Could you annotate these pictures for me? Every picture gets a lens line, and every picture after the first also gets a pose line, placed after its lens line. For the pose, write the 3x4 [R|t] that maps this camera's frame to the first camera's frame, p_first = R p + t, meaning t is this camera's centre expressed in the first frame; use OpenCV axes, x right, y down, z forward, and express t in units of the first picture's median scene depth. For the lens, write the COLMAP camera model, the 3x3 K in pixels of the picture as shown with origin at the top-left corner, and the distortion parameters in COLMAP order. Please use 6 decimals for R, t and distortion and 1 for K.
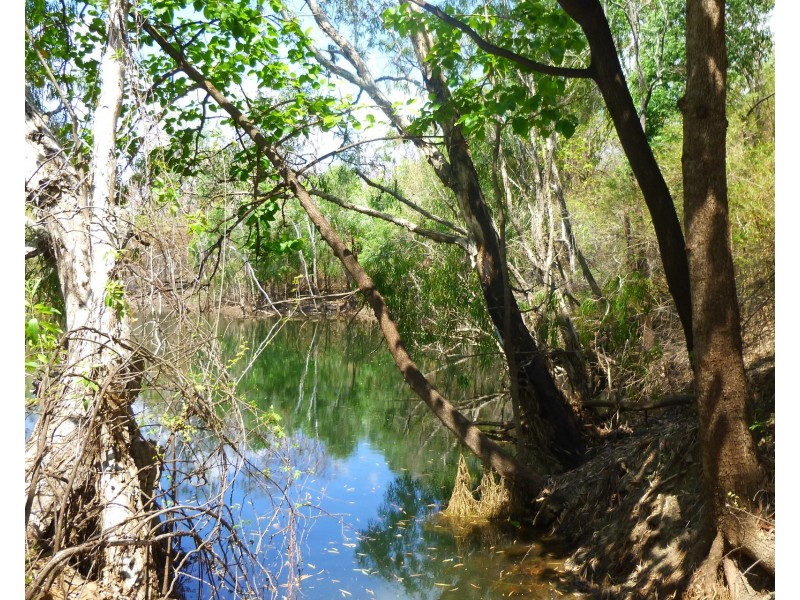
lens RADIAL K [[800.7, 0, 400.0], [0, 800.7, 300.0], [0, 0, 1]] dist [-0.110779, 0.170961]
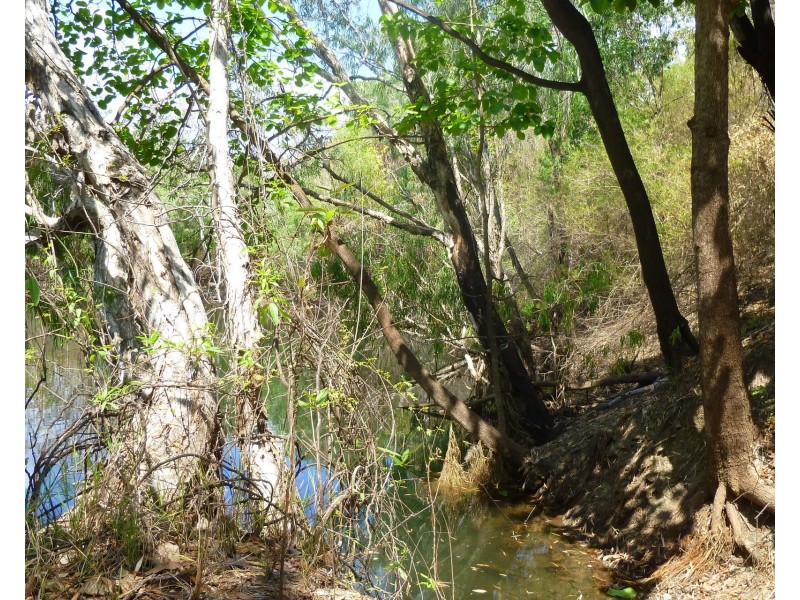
lens RADIAL K [[800.7, 0, 400.0], [0, 800.7, 300.0], [0, 0, 1]] dist [-0.110779, 0.170961]
pose [[0.989304, -0.002179, 0.145855, -0.139479], [-0.000028, 0.999886, 0.015132, -0.000989], [-0.145872, -0.014974, 0.989190, -0.063133]]
